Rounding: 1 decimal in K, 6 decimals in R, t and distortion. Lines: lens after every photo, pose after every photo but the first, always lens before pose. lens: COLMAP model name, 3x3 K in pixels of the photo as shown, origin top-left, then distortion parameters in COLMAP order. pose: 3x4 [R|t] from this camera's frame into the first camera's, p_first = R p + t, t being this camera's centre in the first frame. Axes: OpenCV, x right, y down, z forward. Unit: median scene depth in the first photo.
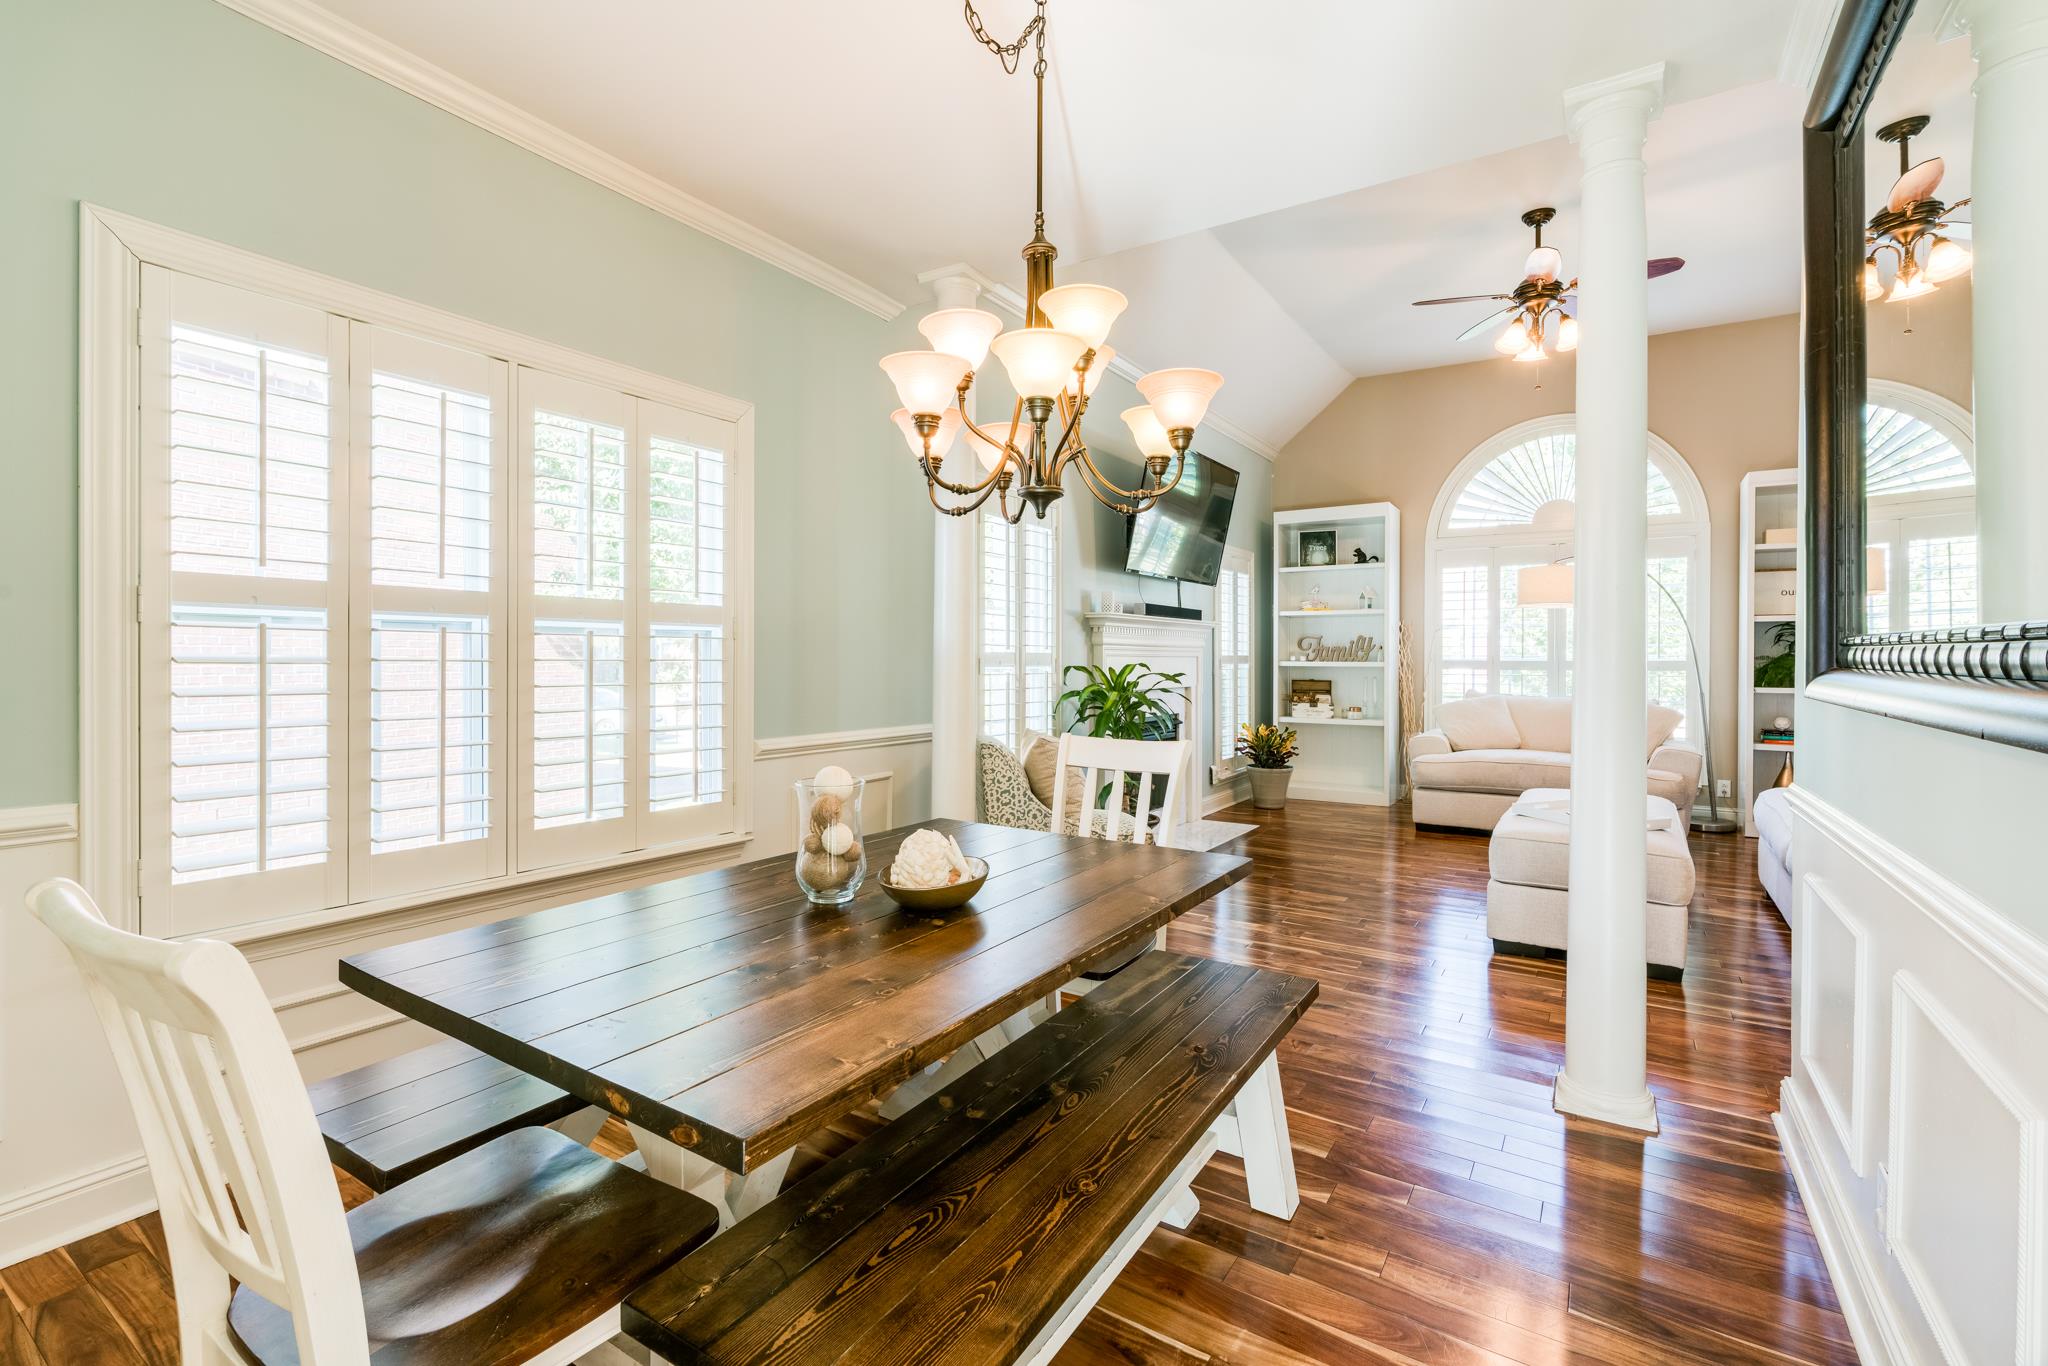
lens RADIAL K [[935.5, 0, 1026.2], [0, 935.5, 666.7], [0, 0, 1]] dist [-0.006371, 0.004185]
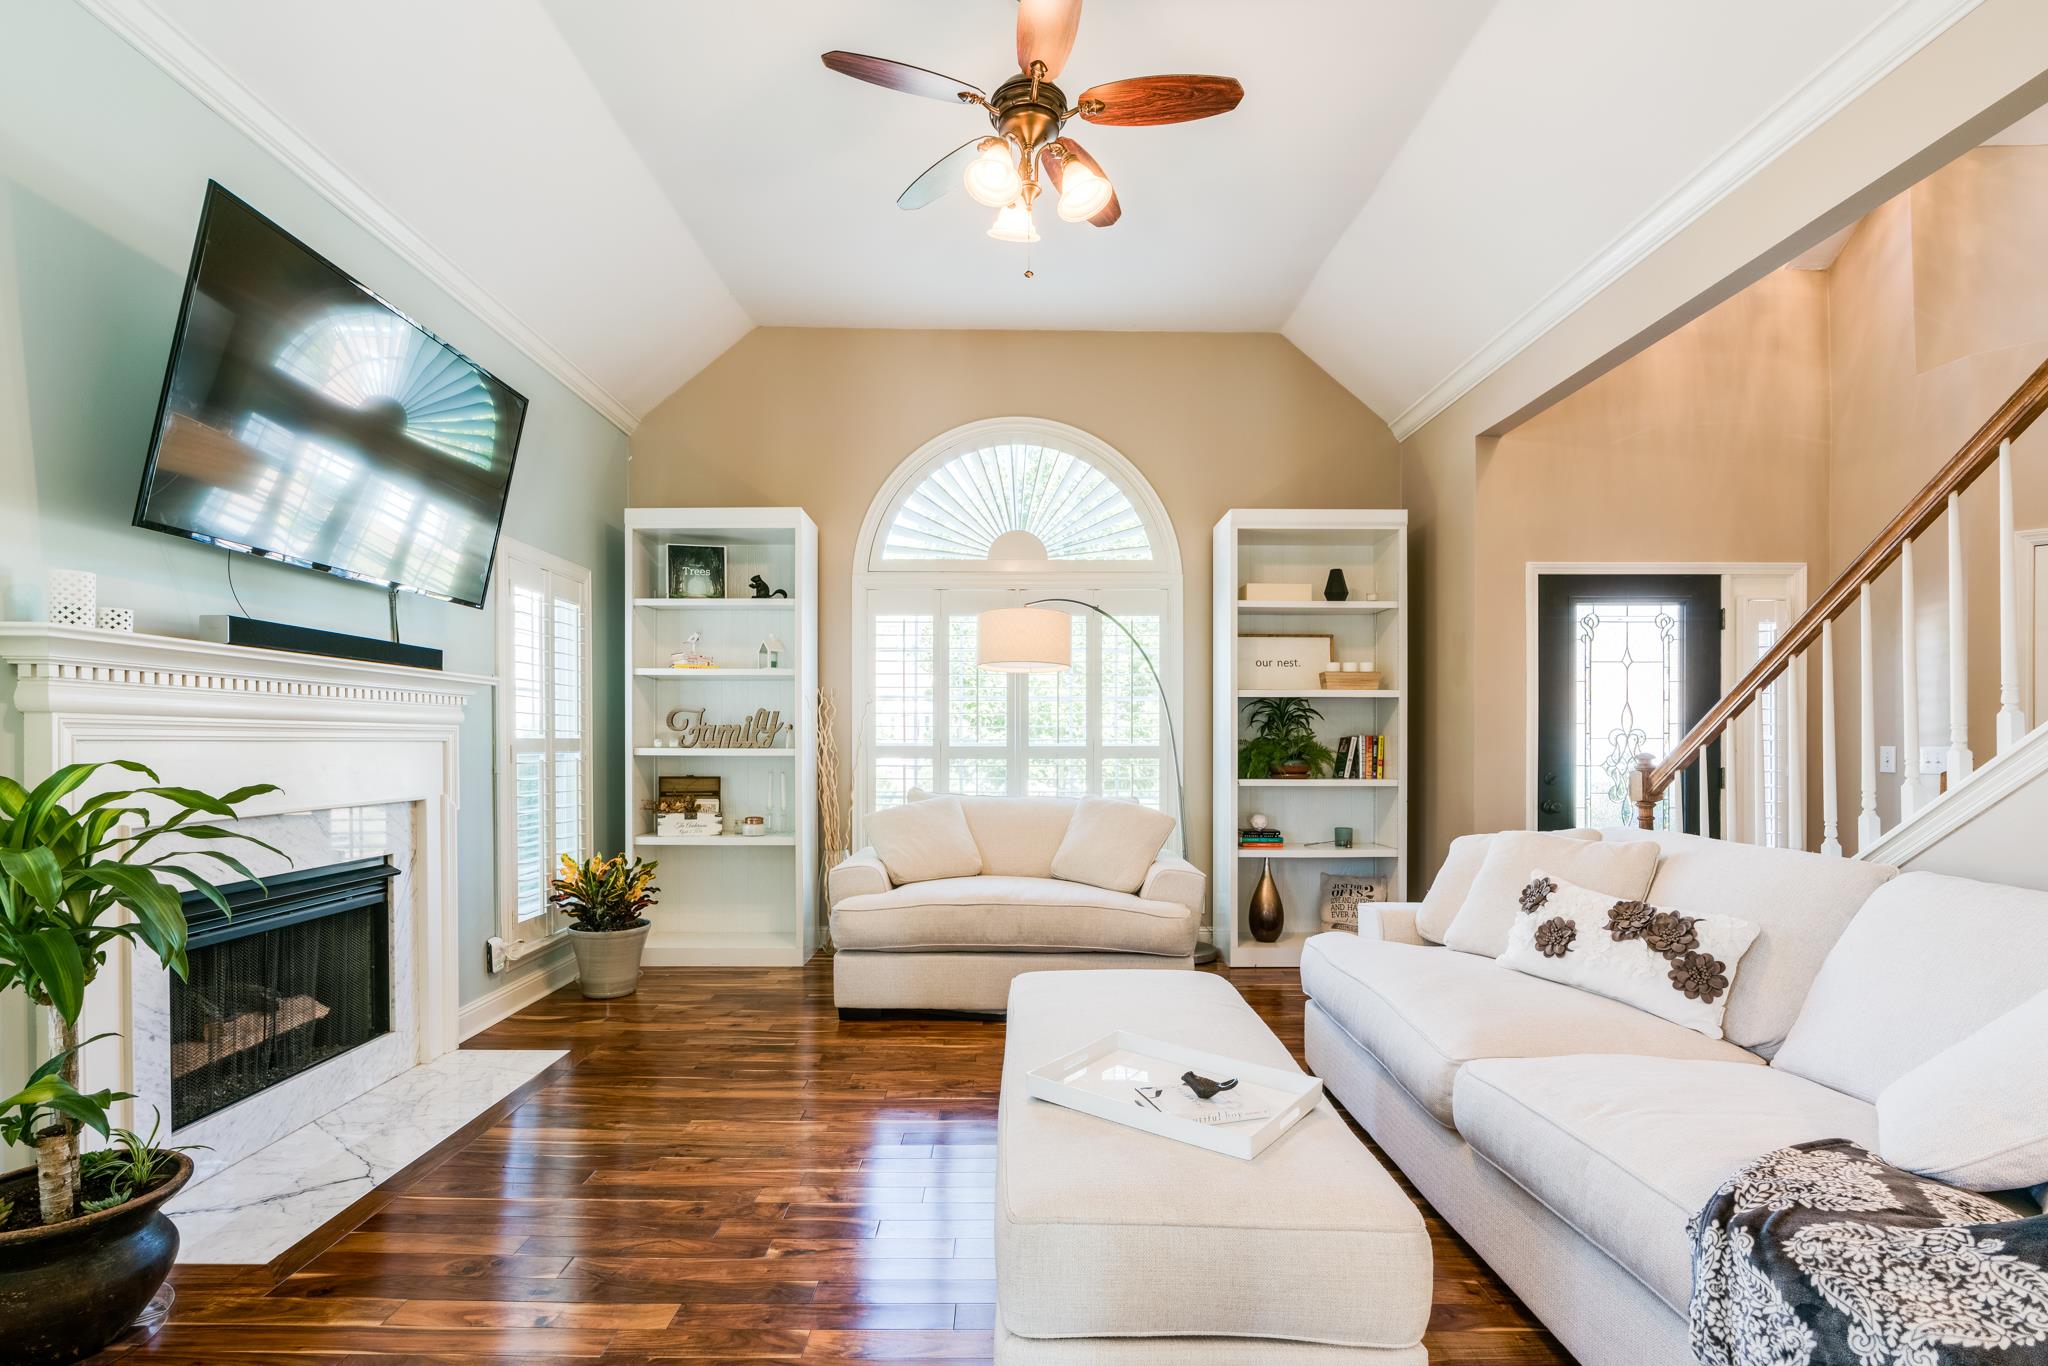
lens RADIAL K [[935.5, 0, 1020.1], [0, 935.5, 753.7], [0, 0, 1]] dist [-0.006371, 0.004185]
pose [[0.838476, -0.007694, 0.544884, 0.174426], [0.004935, 0.999967, 0.006526, -0.005429], [-0.544916, -0.002783, 0.838486, 0.400331]]
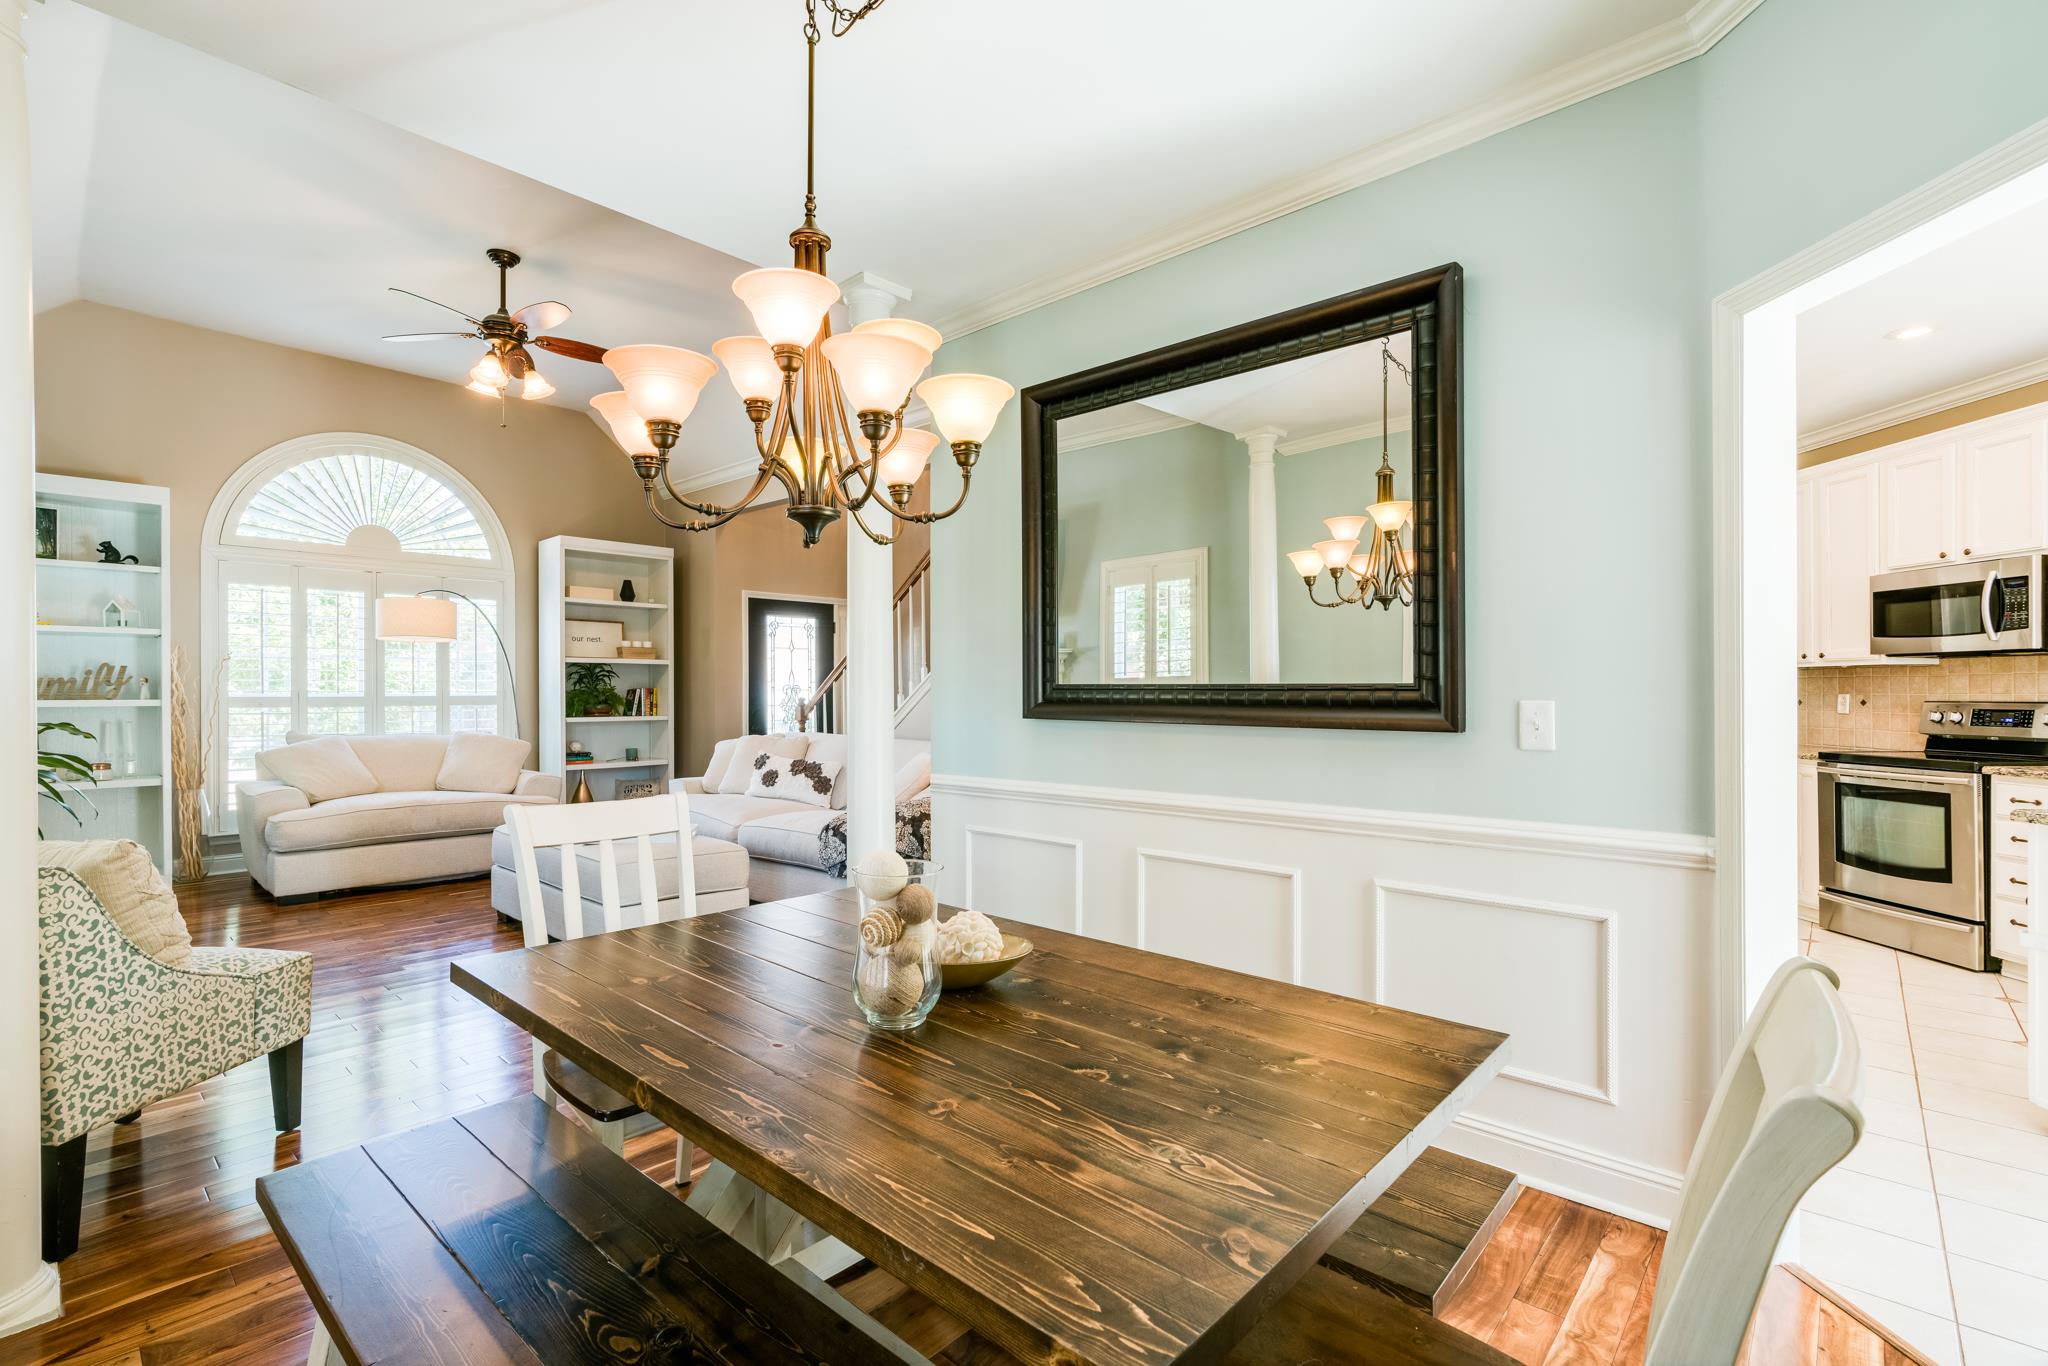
lens RADIAL K [[935.5, 0, 1018.1], [0, 935.5, 687.8], [0, 0, 1]] dist [-0.006371, 0.004185]
pose [[0.167934, 0.001953, 0.985796, -0.270643], [0.010773, 0.999935, -0.003817, -0.004658], [-0.985739, 0.011261, 0.167902, 0.219856]]
